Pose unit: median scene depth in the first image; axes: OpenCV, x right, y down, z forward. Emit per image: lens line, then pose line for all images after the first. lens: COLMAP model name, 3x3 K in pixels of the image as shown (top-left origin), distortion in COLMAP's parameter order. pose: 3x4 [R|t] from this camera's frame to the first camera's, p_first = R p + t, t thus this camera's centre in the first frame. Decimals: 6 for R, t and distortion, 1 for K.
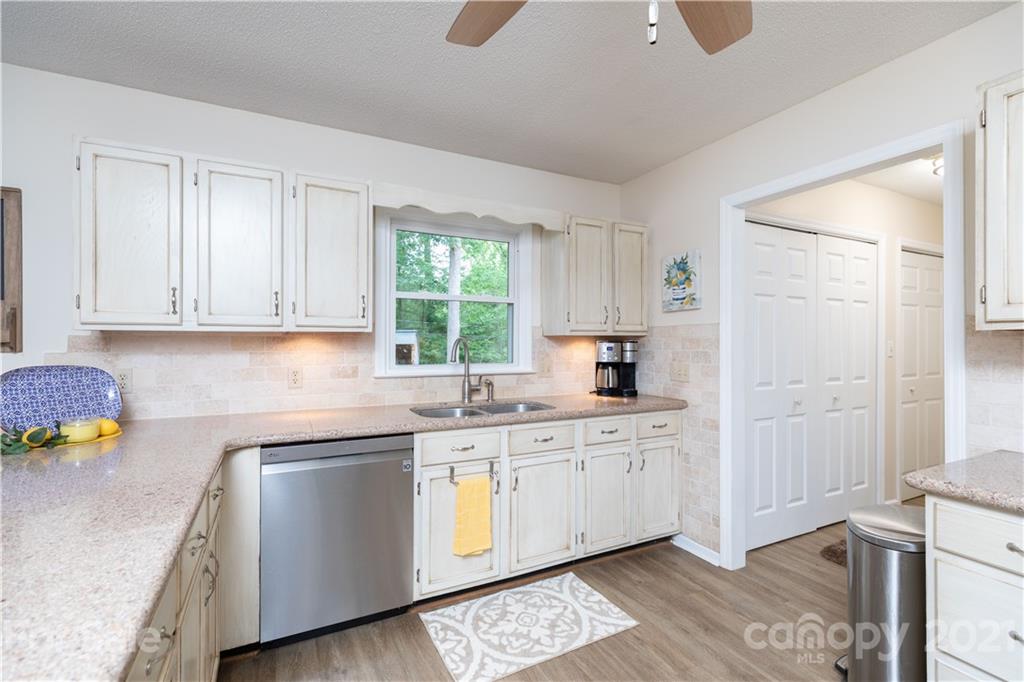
lens RADIAL K [[460.5, 0, 506.5], [0, 460.5, 339.5], [0, 0, 1]] dist [0.000503, 0.000335]
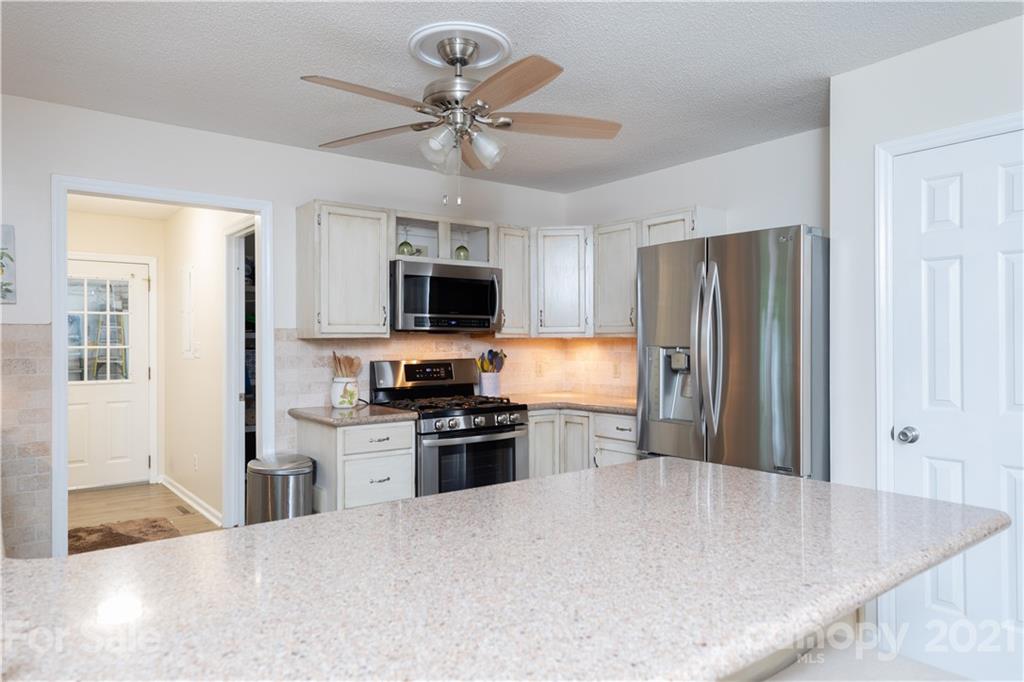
lens RADIAL K [[655.4, 0, 510.8], [0, 655.4, 337.9], [0, 0, 1]] dist [0.000994, -0.001820]
pose [[-0.207116, -0.008971, 0.978275, -0.793921], [-0.005770, 0.999952, 0.007949, -0.022636], [-0.978299, -0.003999, -0.207158, 0.401935]]
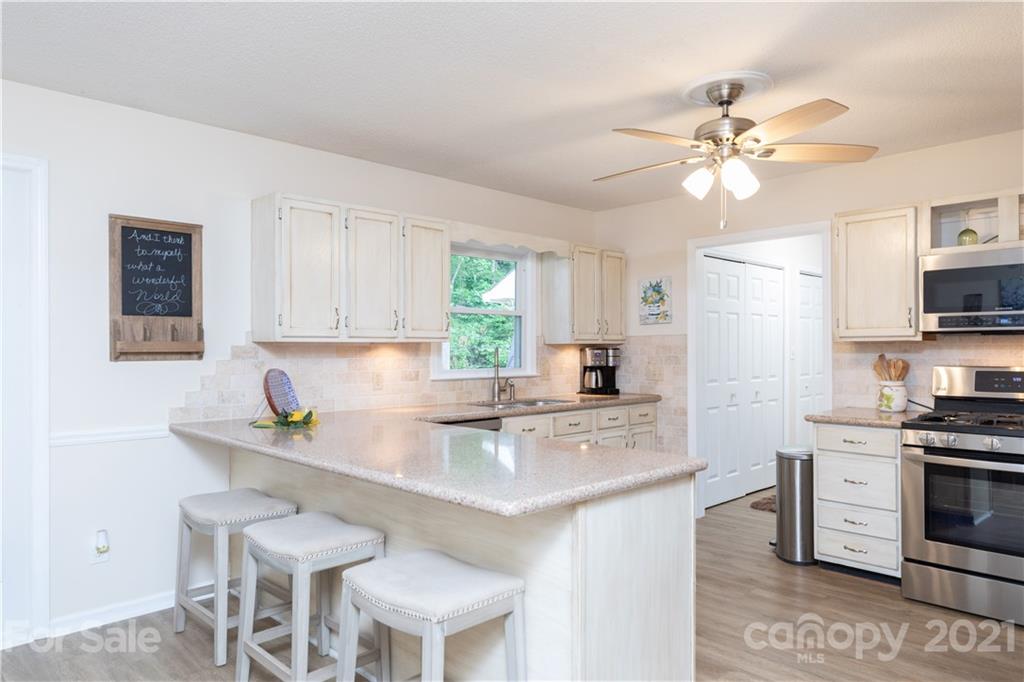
lens RADIAL K [[655.4, 0, 514.8], [0, 655.4, 344.7], [0, 0, 1]] dist [0.000994, -0.001820]
pose [[0.954460, -0.003616, 0.298318, -0.527907], [0.004293, 0.999989, -0.001615, -0.004091], [-0.298309, 0.002822, 0.954465, -0.600089]]
